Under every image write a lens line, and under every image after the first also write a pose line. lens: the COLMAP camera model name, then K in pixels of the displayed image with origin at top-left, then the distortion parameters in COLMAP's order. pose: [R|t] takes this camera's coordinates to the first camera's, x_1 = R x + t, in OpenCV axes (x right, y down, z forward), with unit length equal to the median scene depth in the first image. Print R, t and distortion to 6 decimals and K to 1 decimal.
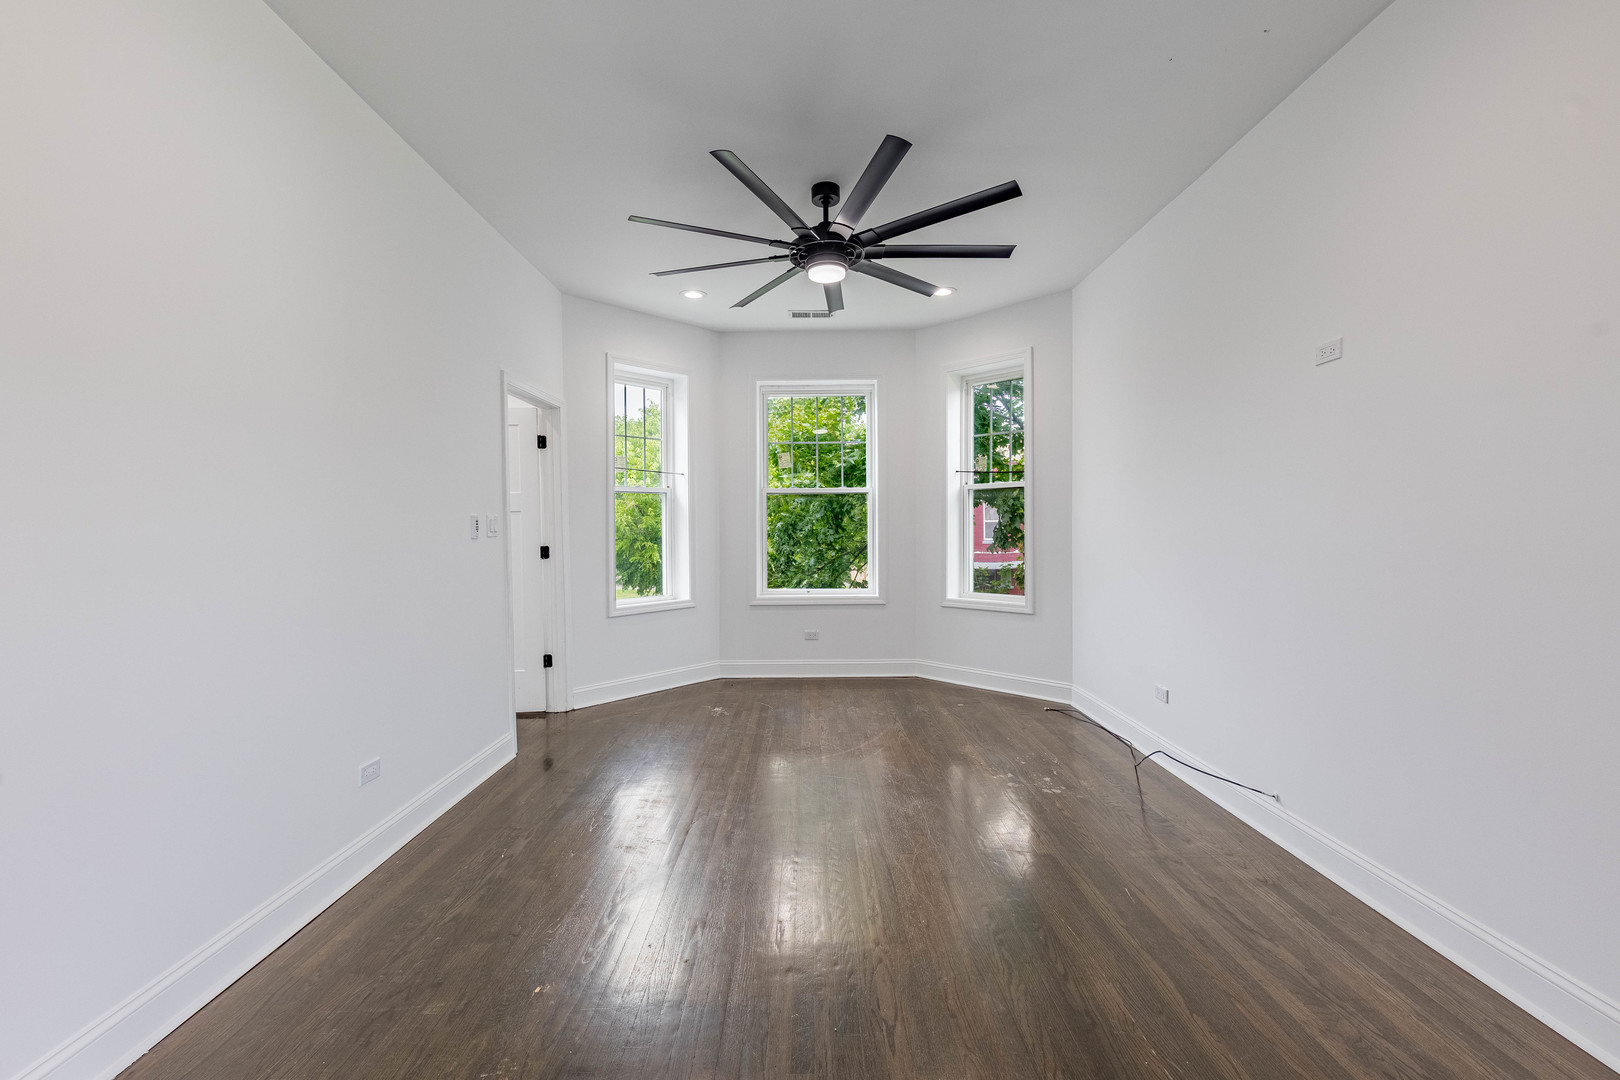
lens RADIAL K [[648.8, 0, 808.1], [0, 648.8, 534.9], [0, 0, 1]] dist [0.012074, -0.004707]
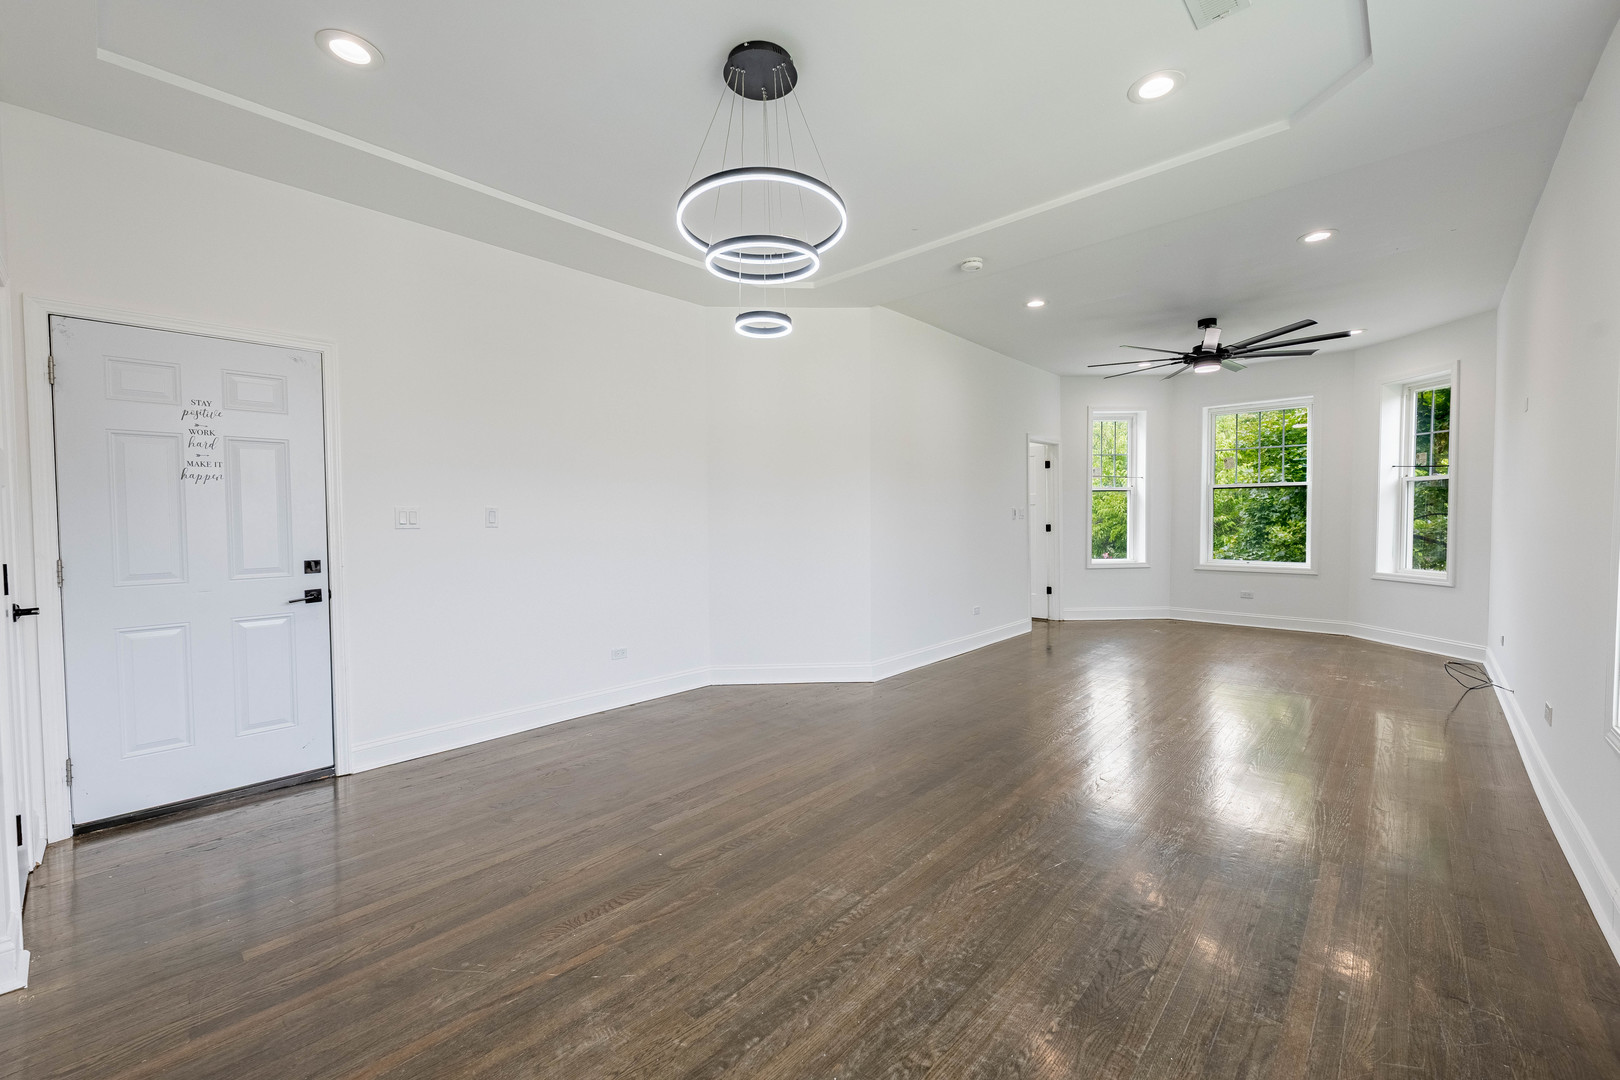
lens RADIAL K [[648.8, 0, 808.1], [0, 648.8, 534.9], [0, 0, 1]] dist [0.012074, -0.004707]
pose [[0.730671, 0.022343, -0.682364, 0.274750], [-0.005056, 0.999614, 0.027316, 0.000355], [0.682711, -0.016509, 0.730502, -0.625053]]
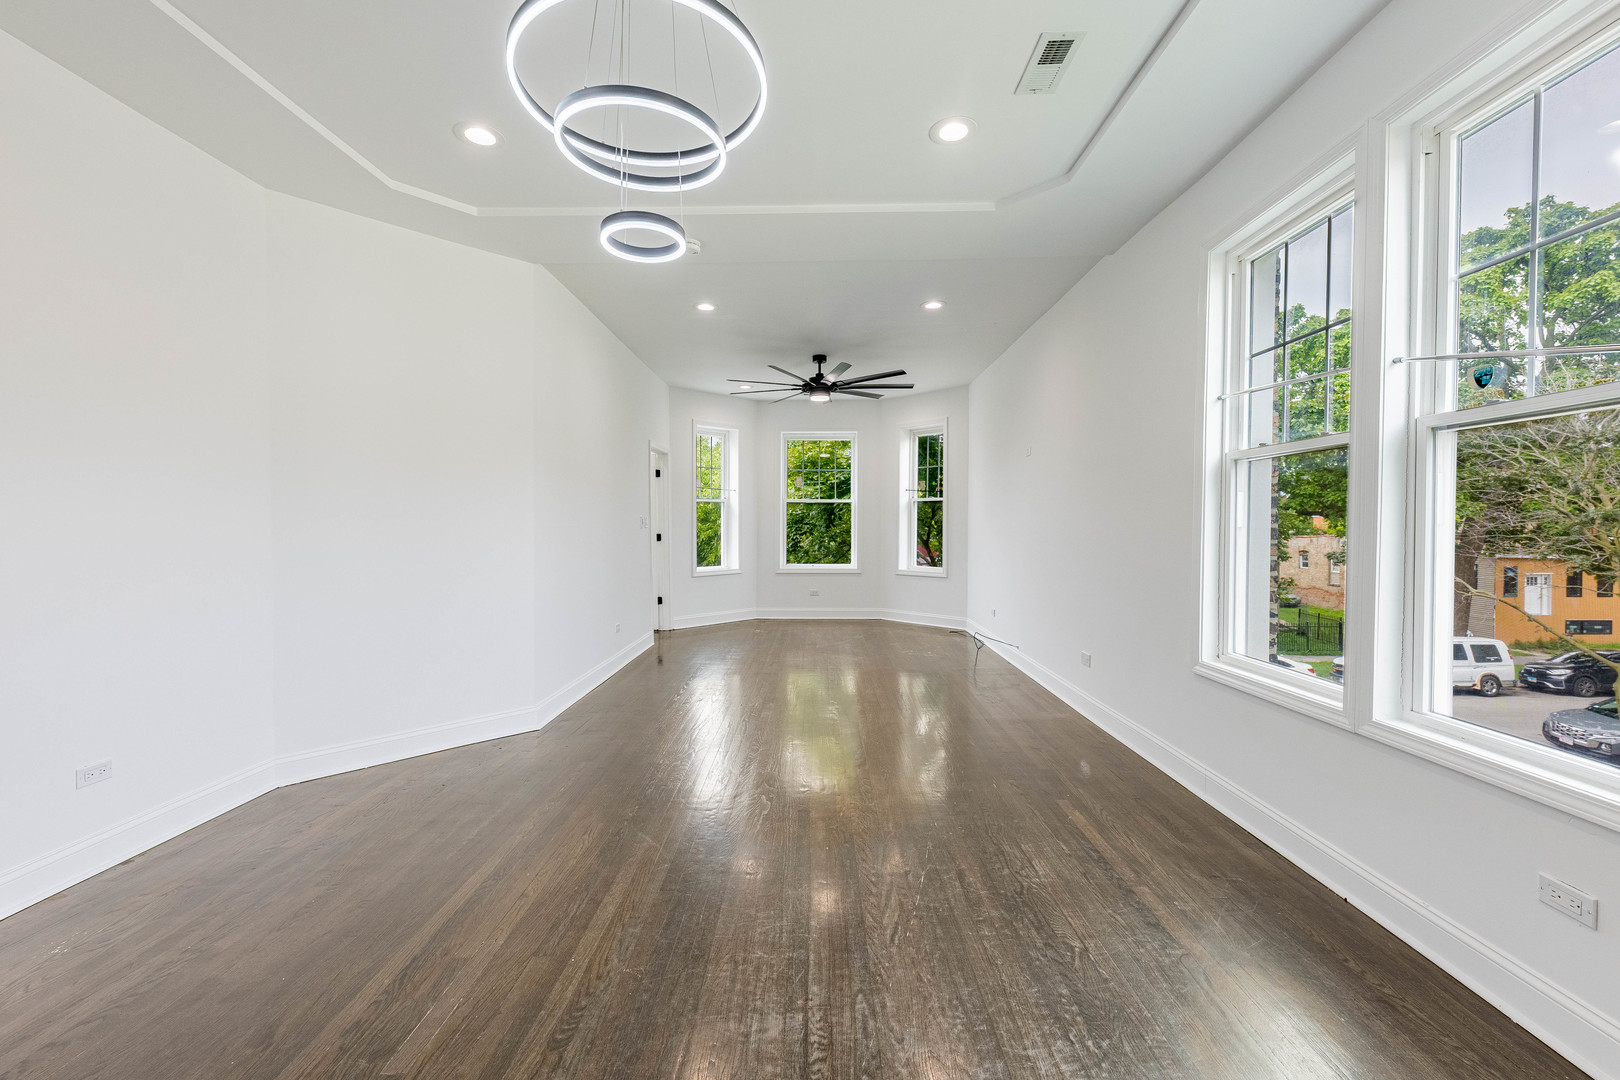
lens RADIAL K [[648.8, 0, 808.1], [0, 648.8, 534.9], [0, 0, 1]] dist [0.012074, -0.004707]
pose [[0.999698, 0.009317, -0.022754, 0.026180], [-0.009176, 0.999938, 0.006287, 0.004807], [0.022812, -0.006076, 0.999721, -0.621951]]
